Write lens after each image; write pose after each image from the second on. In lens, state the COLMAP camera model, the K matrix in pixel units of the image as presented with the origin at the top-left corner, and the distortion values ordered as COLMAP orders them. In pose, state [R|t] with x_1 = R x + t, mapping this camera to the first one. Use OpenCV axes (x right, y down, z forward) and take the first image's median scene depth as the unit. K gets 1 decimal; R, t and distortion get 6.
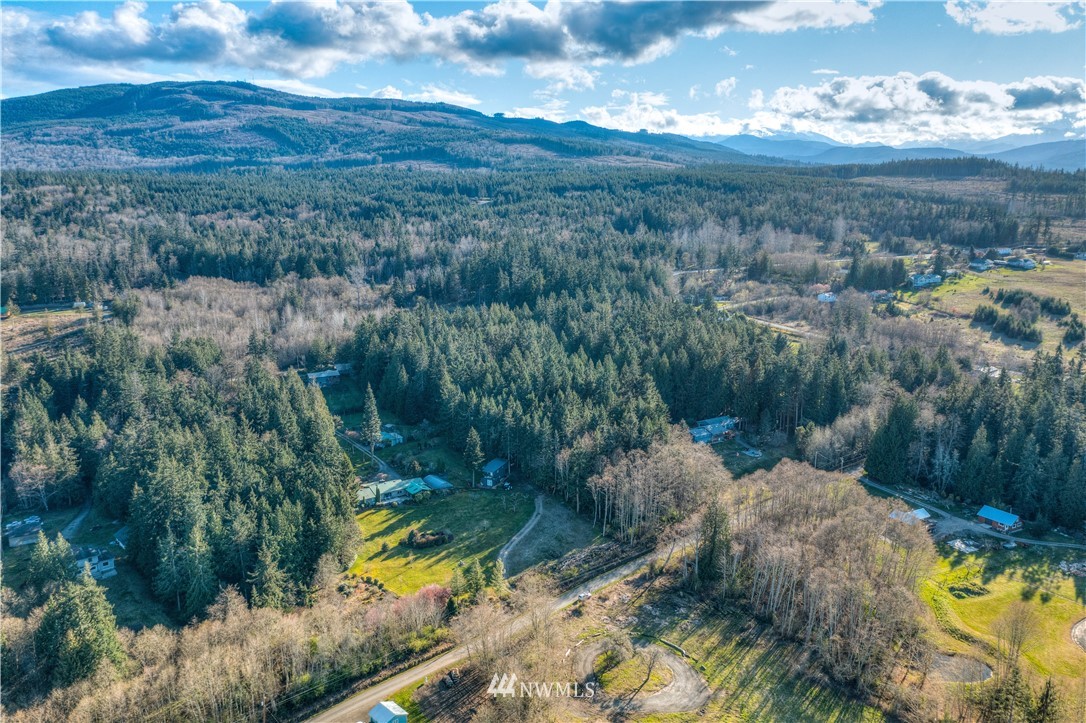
lens RADIAL K [[849.8, 0, 541.7], [0, 849.8, 361.3], [0, 0, 1]] dist [-0.008993, 0.033462]
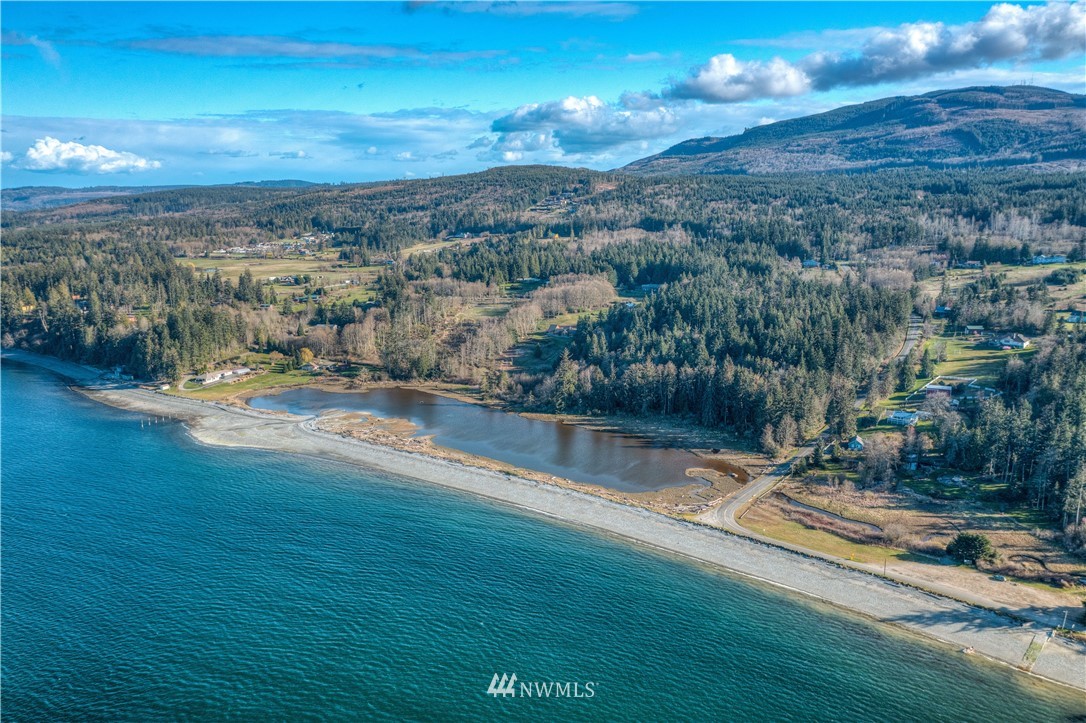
lens RADIAL K [[851.7, 0, 541.6], [0, 851.7, 364.2], [0, 0, 1]] dist [-0.020453, 0.054586]
pose [[0.583291, 0.172123, -0.793817, 0.610450], [-0.165036, 0.982019, 0.091663, 0.039334], [0.795320, 0.077542, 0.601209, -0.220589]]
